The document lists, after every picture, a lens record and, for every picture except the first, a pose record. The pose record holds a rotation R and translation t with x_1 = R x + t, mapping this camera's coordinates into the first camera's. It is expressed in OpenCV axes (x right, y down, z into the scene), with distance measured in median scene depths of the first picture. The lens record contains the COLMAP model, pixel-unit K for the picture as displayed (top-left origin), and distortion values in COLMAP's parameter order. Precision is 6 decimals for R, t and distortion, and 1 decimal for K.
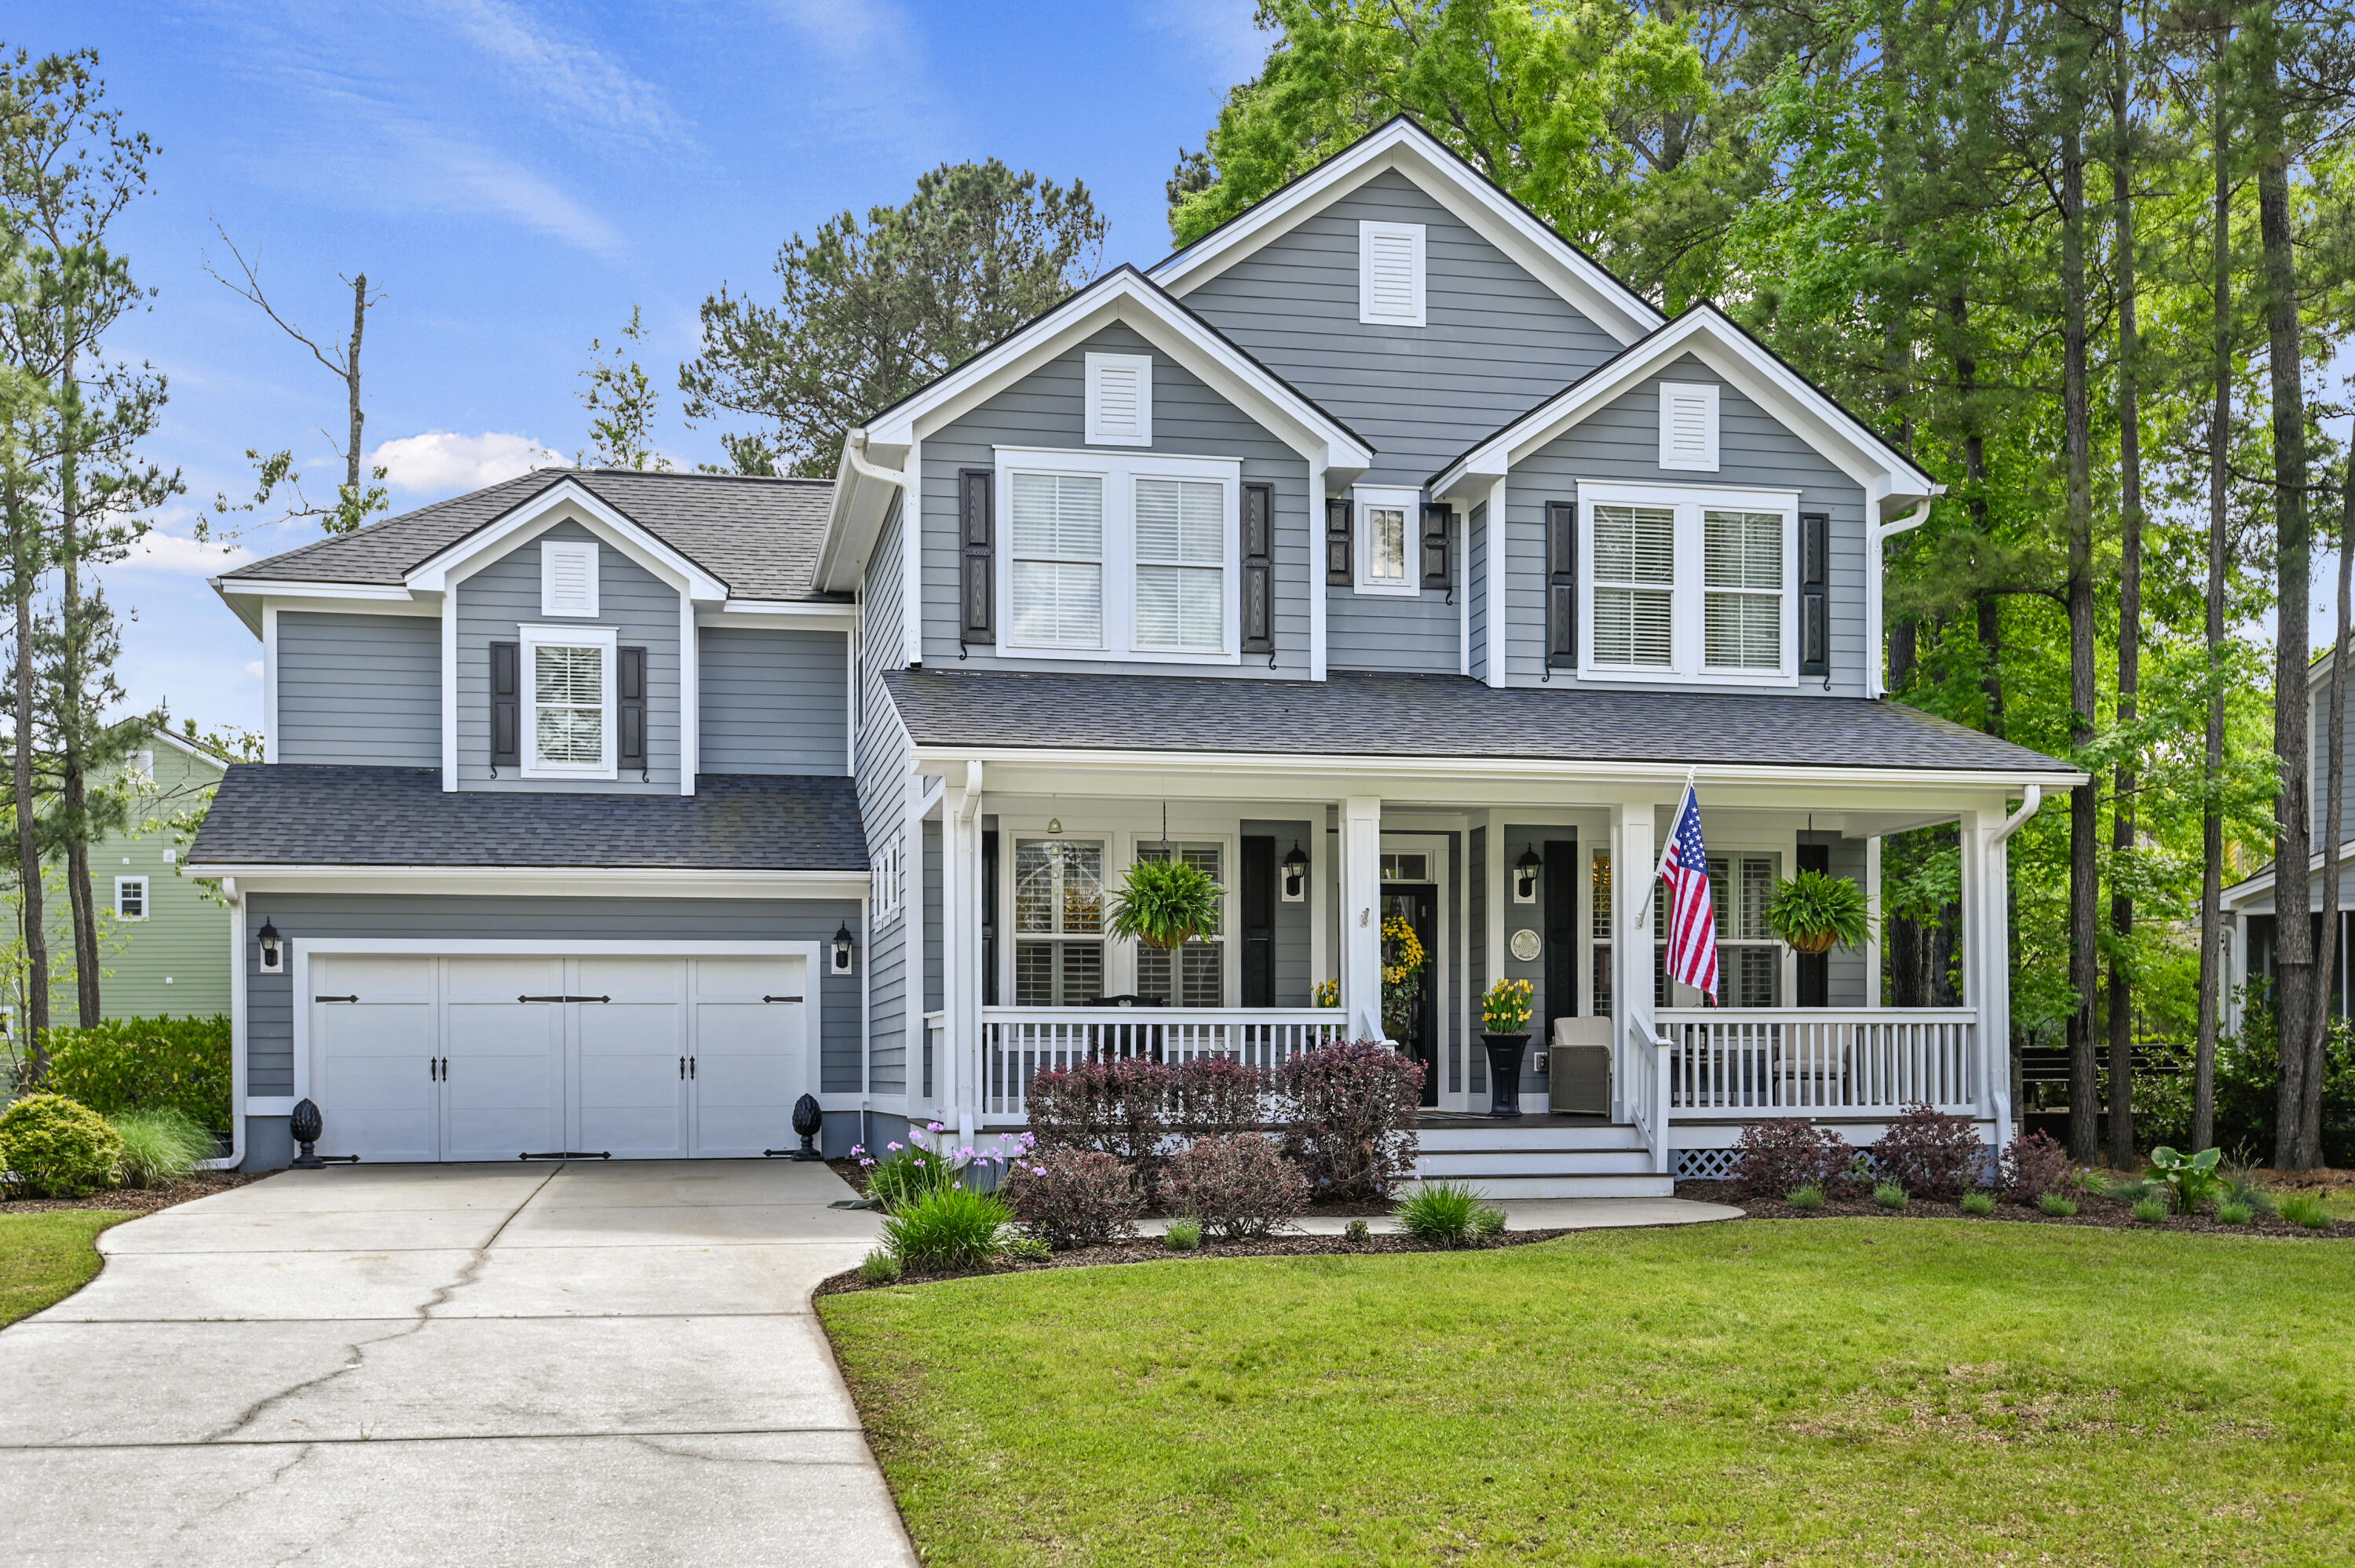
lens RADIAL K [[2289.9, 0, 1182.1], [0, 2289.9, 1050.6], [0, 0, 1]] dist [-0.001179, -0.021597]
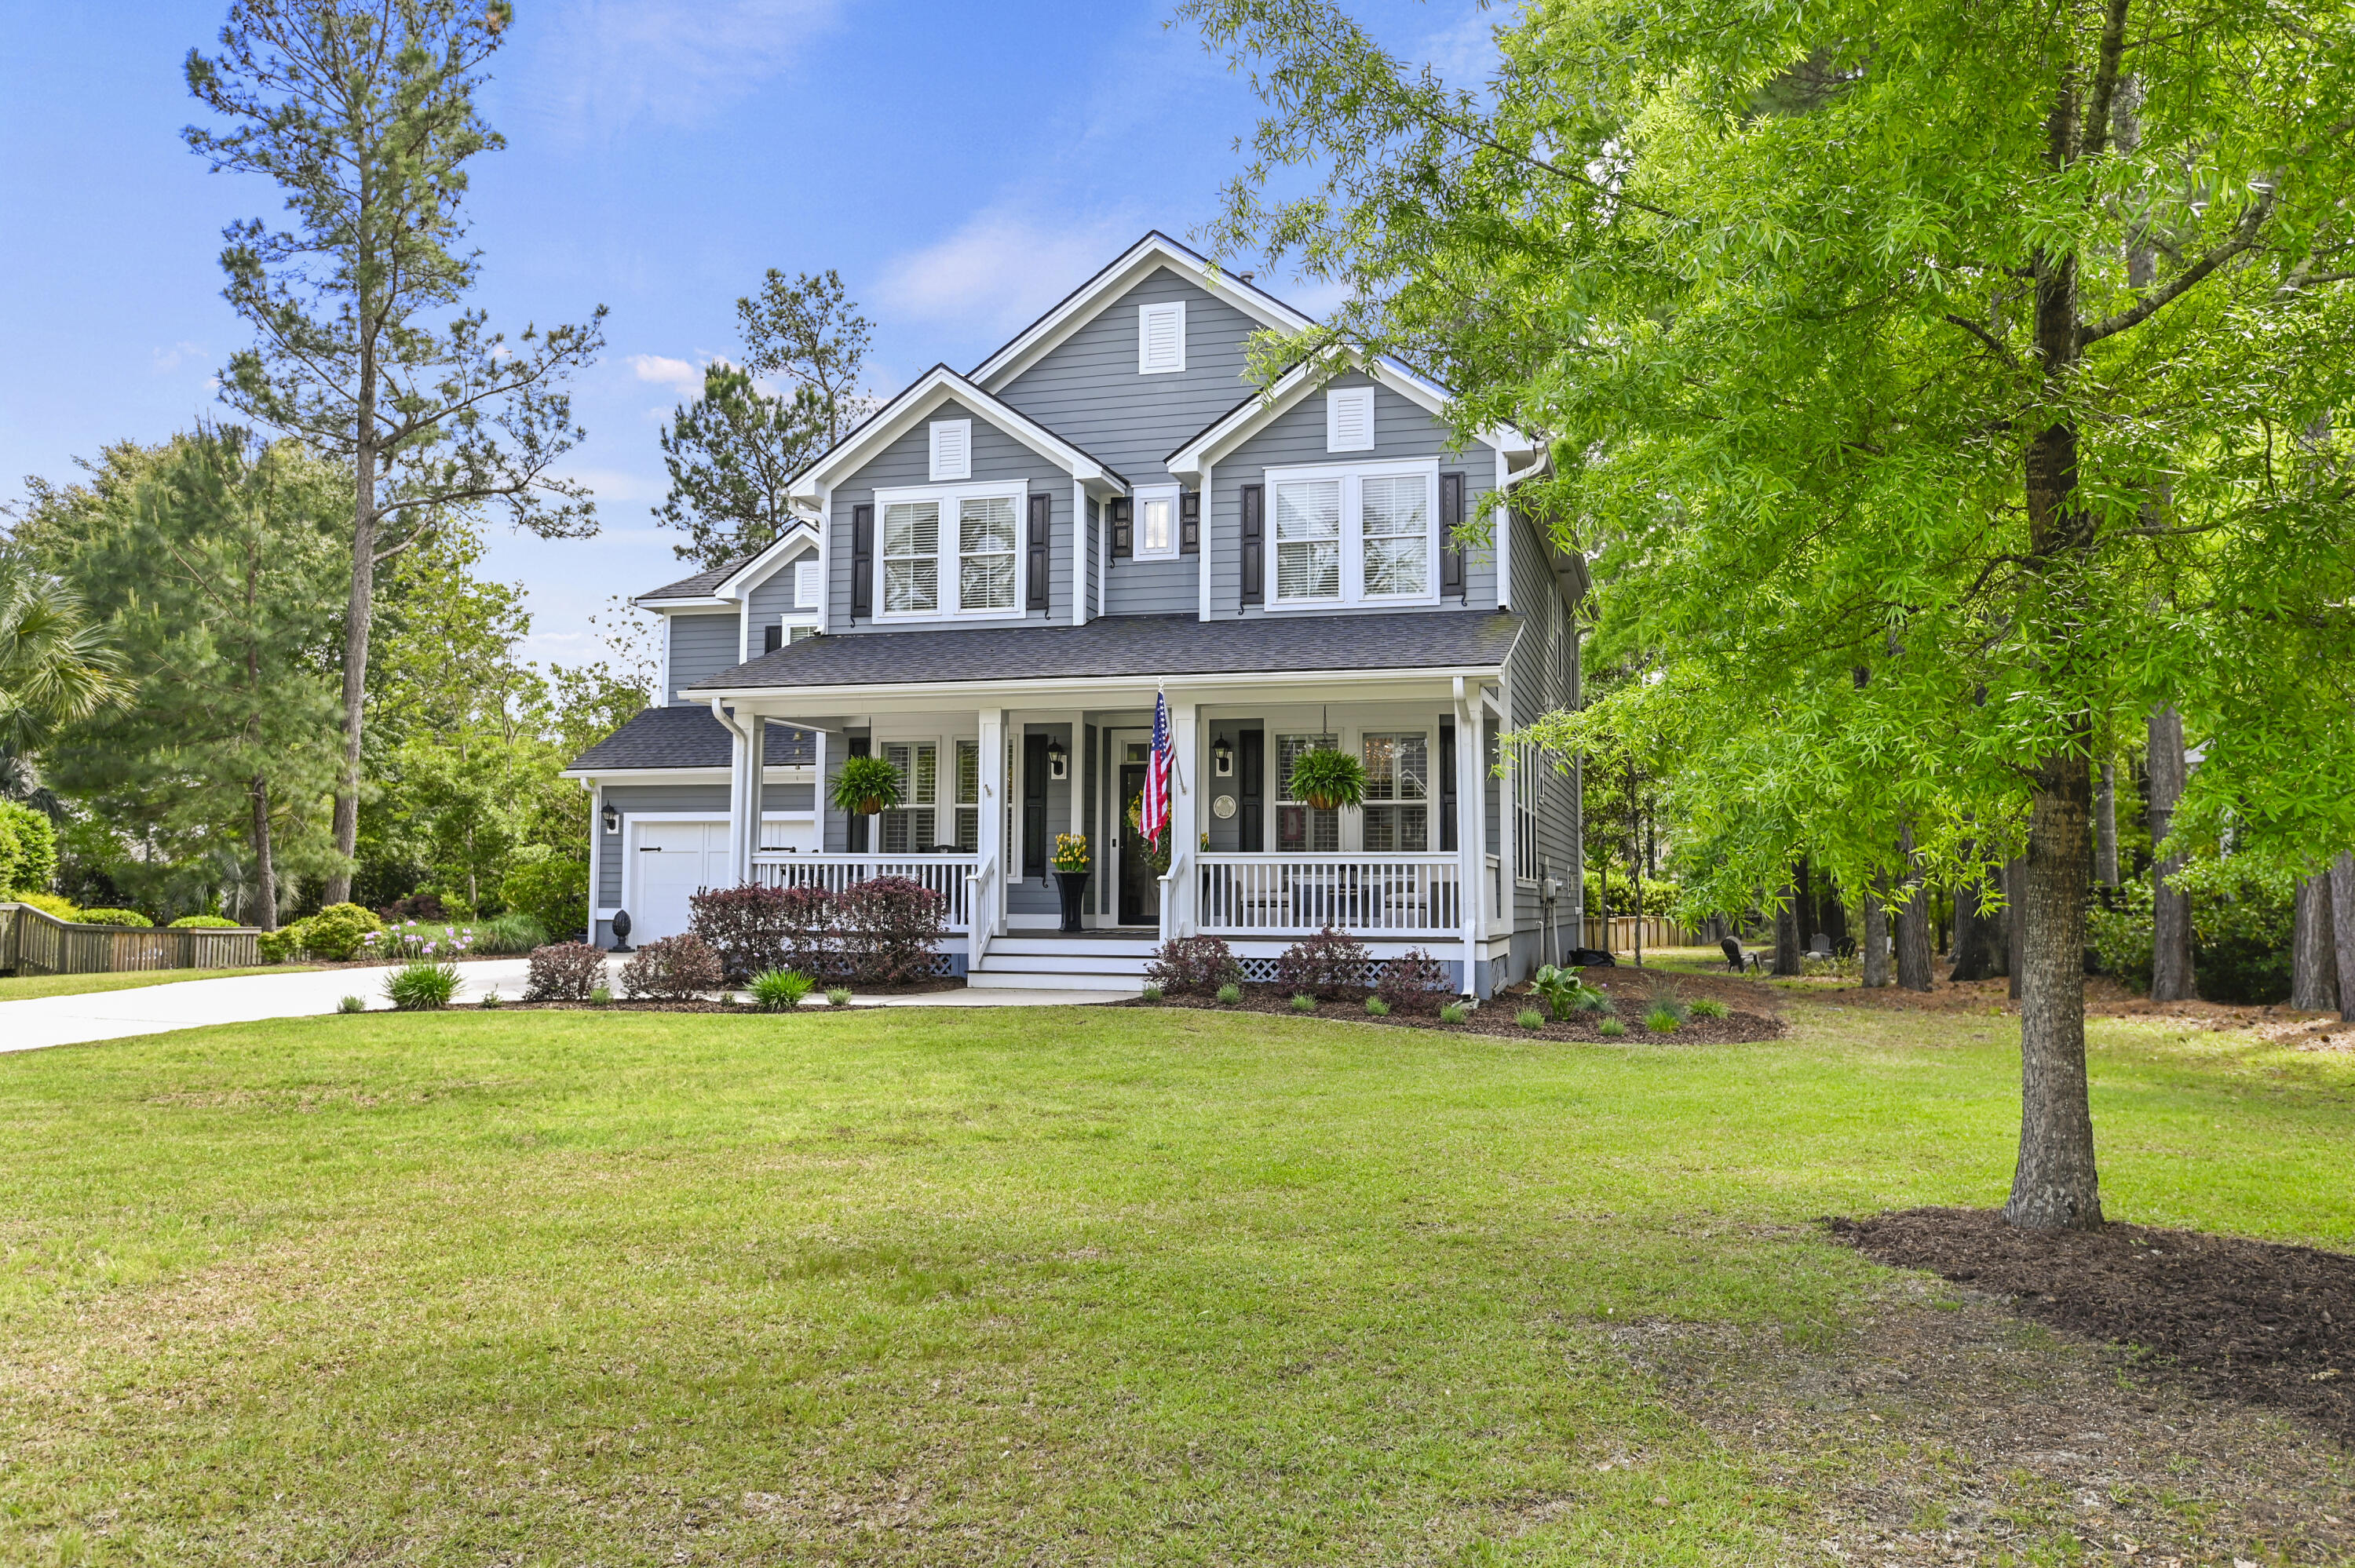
lens RADIAL K [[1737.8, 0, 1174.1], [0, 1737.8, 729.9], [0, 0, 1]] dist [-0.008481, -0.001095]
pose [[0.891225, -0.034992, -0.452210, 0.590734], [-0.005876, 0.996045, -0.088656, 0.000309], [0.453524, 0.081669, 0.887494, 0.062495]]
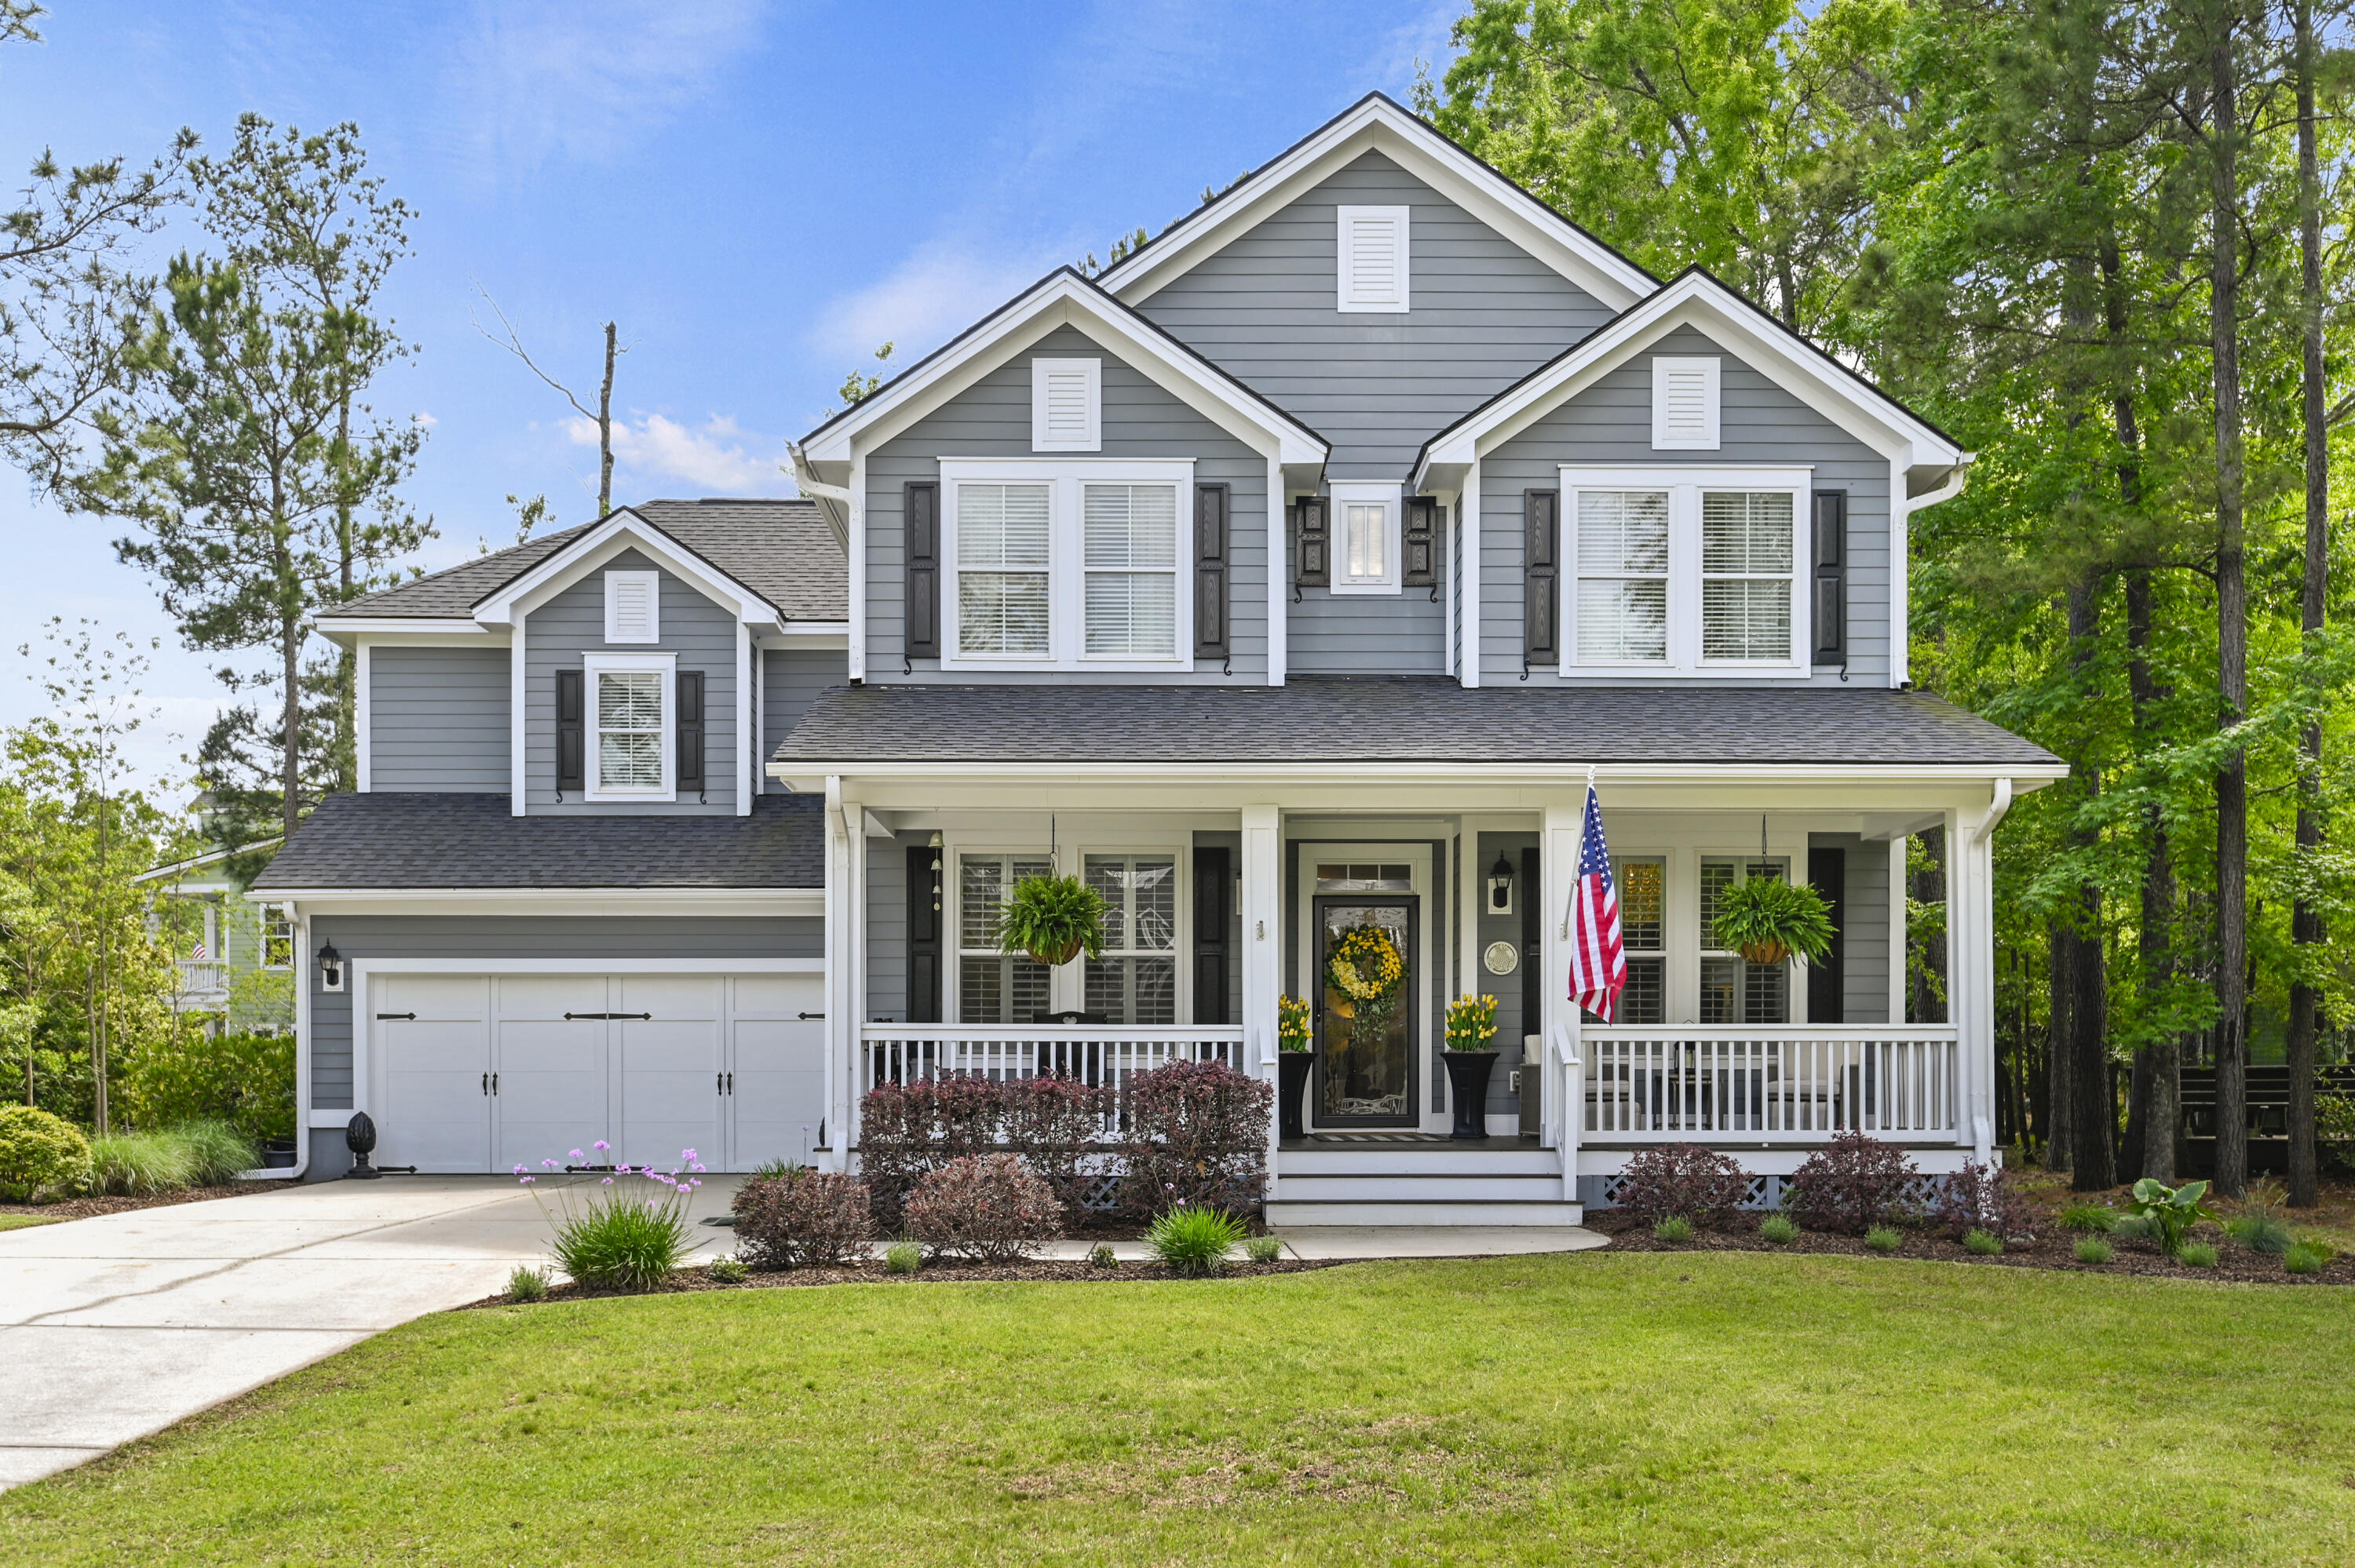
lens RADIAL K [[2293.3, 0, 1175.8], [0, 2293.3, 1068.5], [0, 0, 1]] dist [-0.000099, -0.005860]
pose [[0.982882, 0.002968, -0.184213, 0.191994], [-0.002859, 0.999996, 0.000862, -0.000798], [0.184214, -0.000320, 0.982886, 0.040803]]
